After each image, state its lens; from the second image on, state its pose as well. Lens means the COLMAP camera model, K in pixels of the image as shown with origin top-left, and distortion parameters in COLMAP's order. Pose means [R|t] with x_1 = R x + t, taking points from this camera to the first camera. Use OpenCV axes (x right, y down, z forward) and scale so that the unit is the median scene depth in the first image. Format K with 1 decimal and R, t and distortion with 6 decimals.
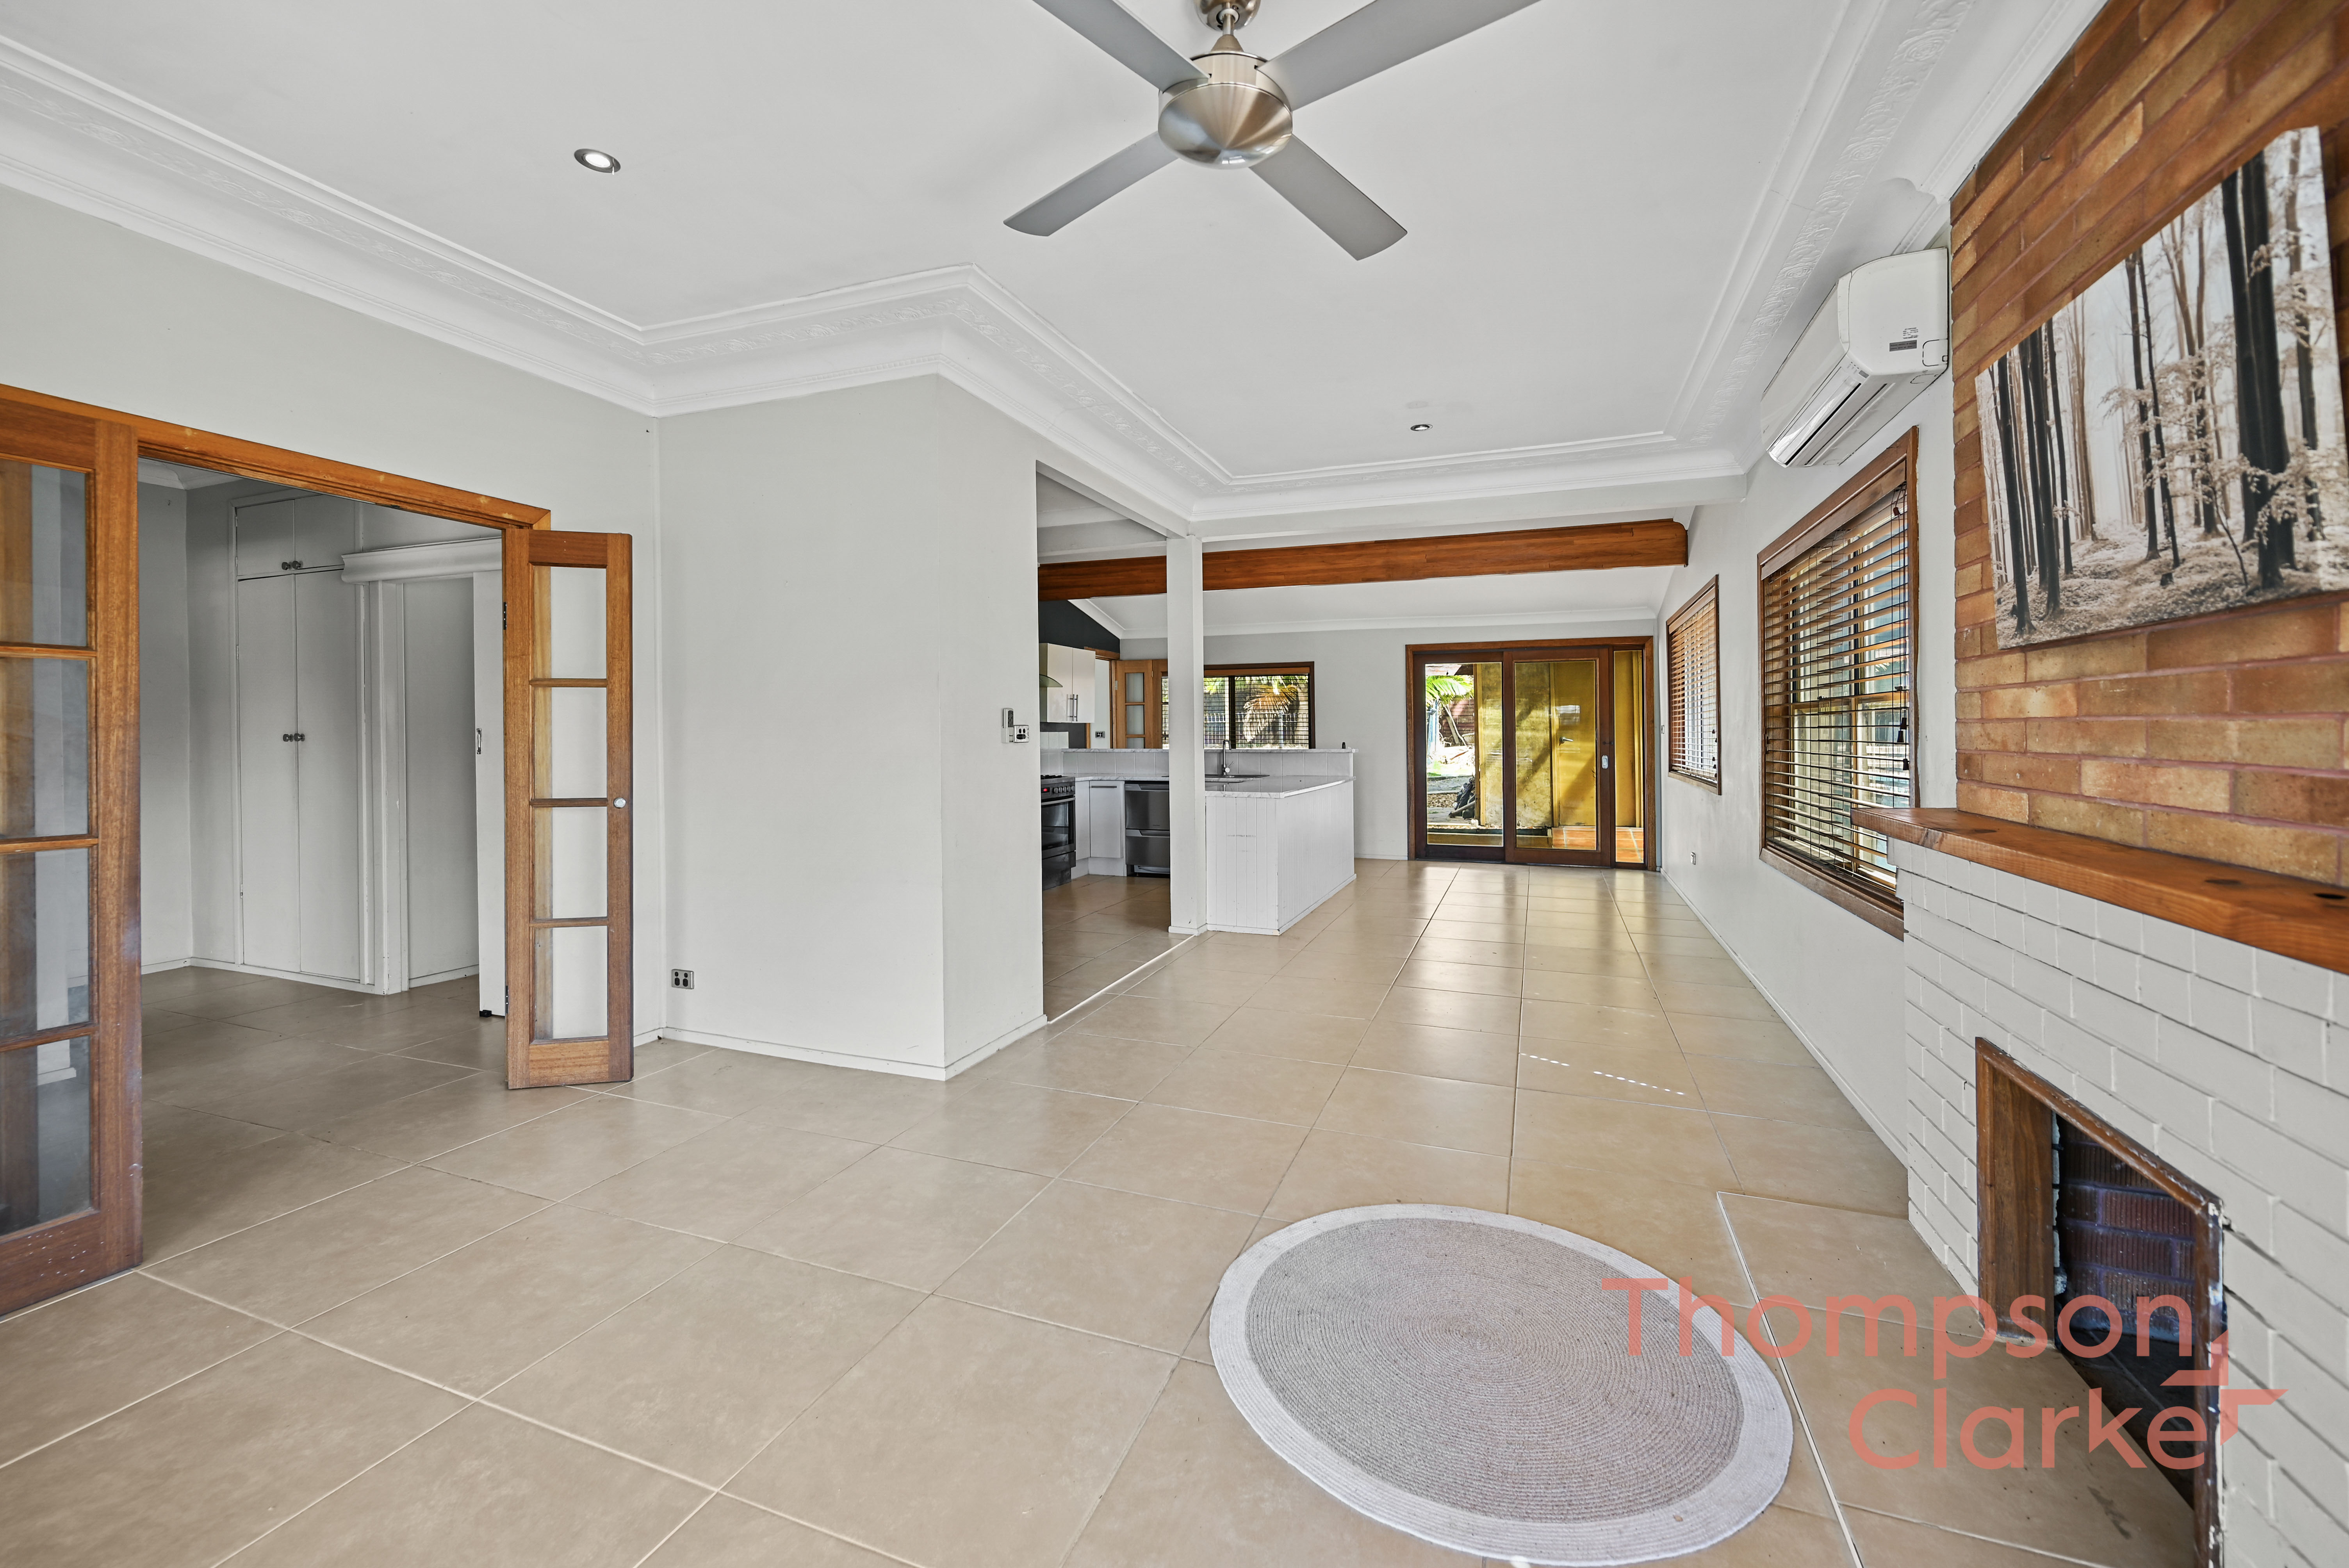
lens RADIAL K [[946.8, 0, 1166.8], [0, 946.8, 718.9], [0, 0, 1]] dist [0.001223, -0.000041]
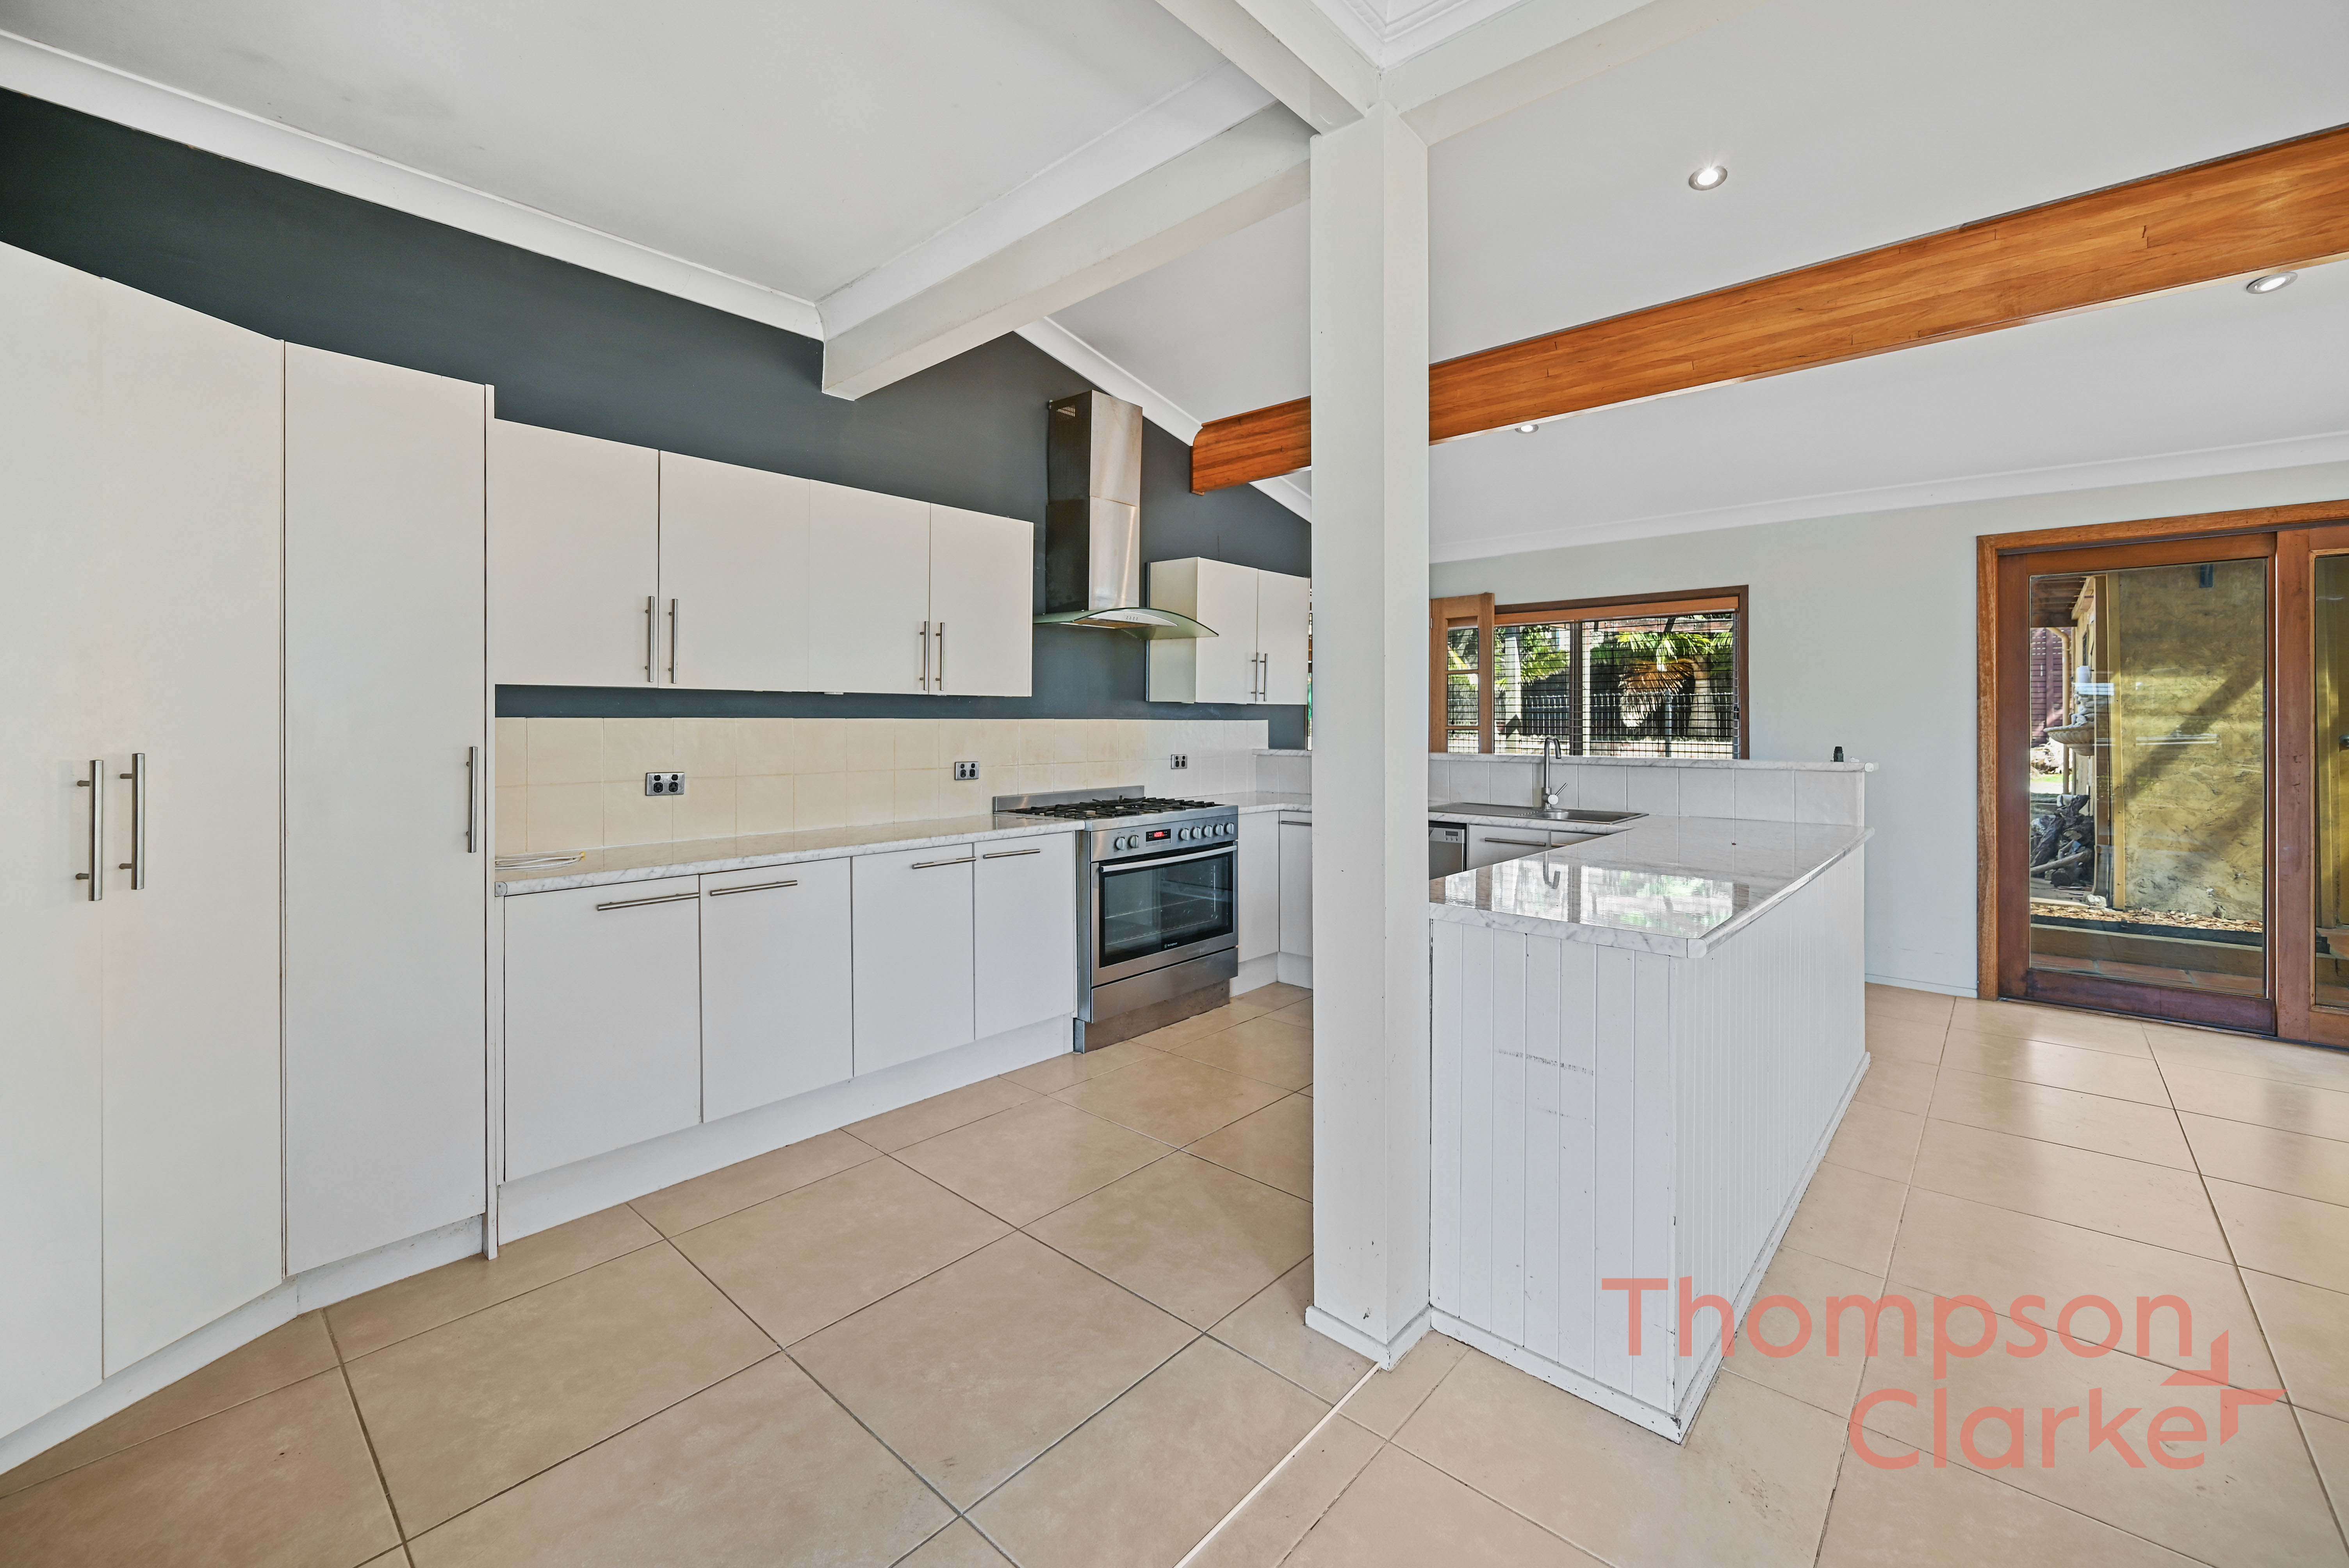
lens RADIAL K [[946.8, 0, 1173.4], [0, 946.8, 725.1], [0, 0, 1]] dist [0.001223, -0.000041]
pose [[0.935889, 0.007015, -0.352225, 0.051023], [0.000357, 0.999782, 0.020859, 0.004755], [0.352295, -0.019647, 0.935683, 0.463032]]
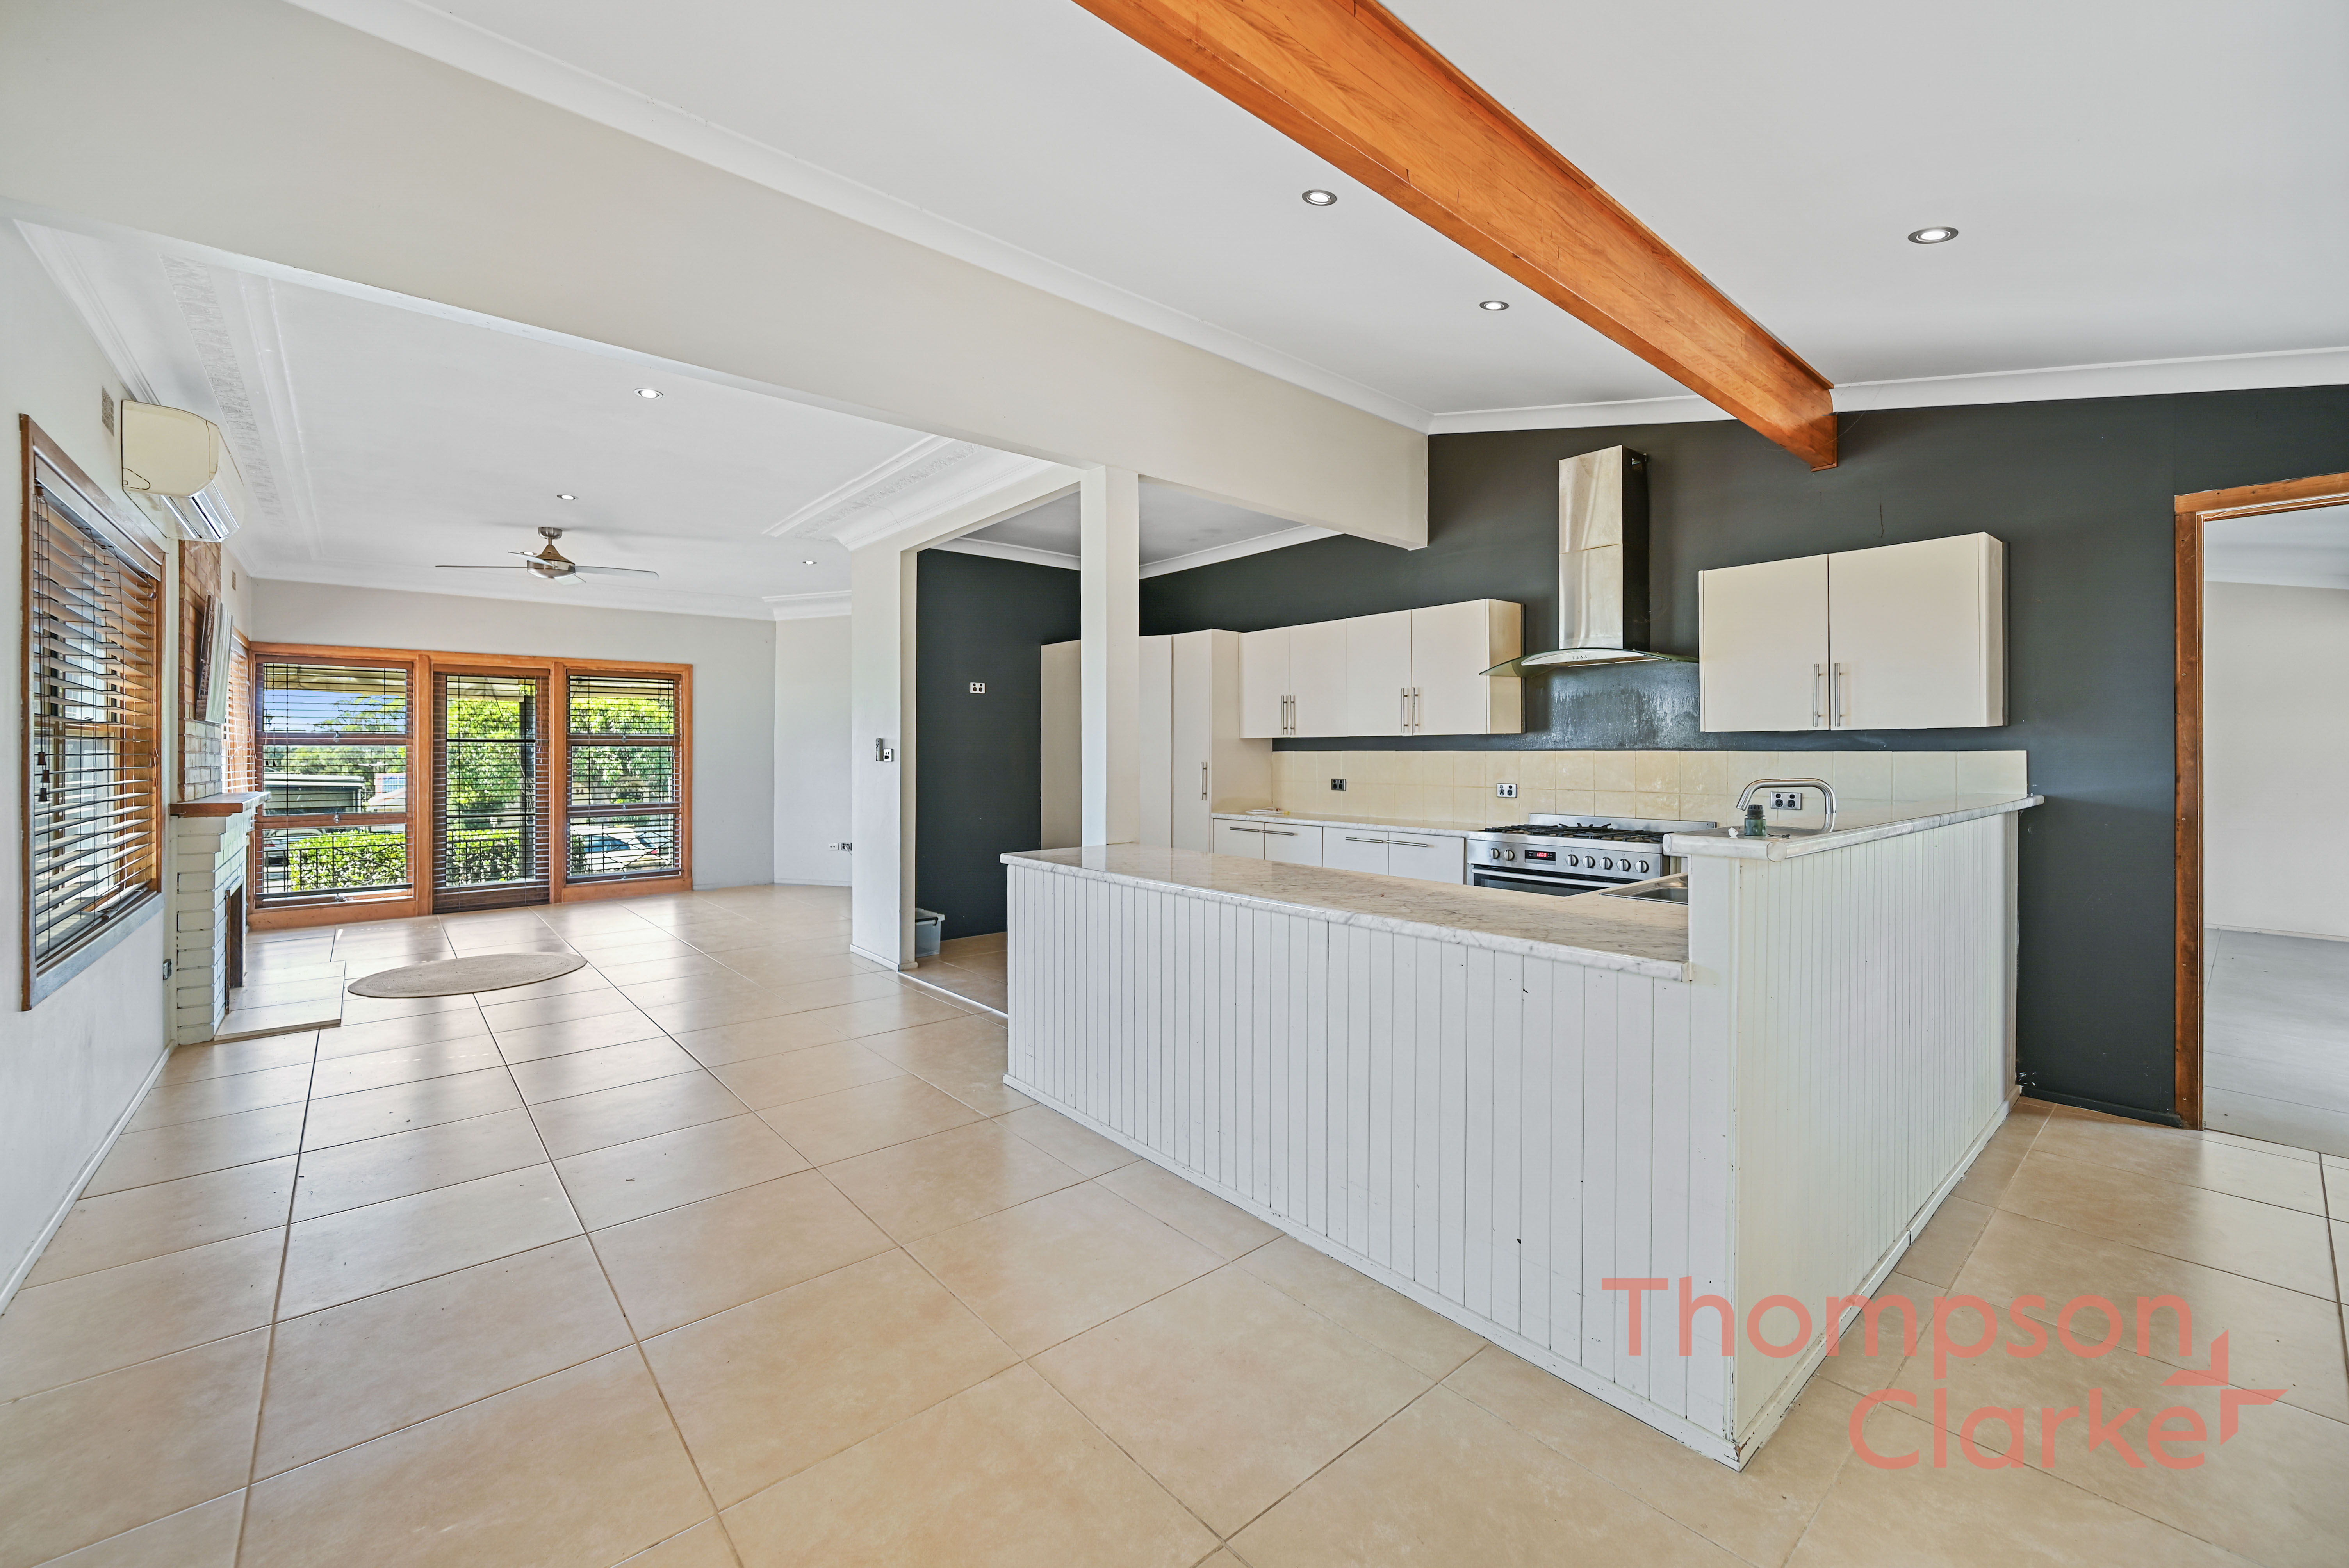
lens RADIAL K [[946.8, 0, 1174.5], [0, 946.8, 766.3], [0, 0, 1]] dist [0.001223, -0.000041]
pose [[-0.474421, 0.005622, -0.880280, 0.400386], [0.007043, 0.999972, 0.002591, 0.017151], [0.880270, -0.004971, -0.474447, 0.931637]]
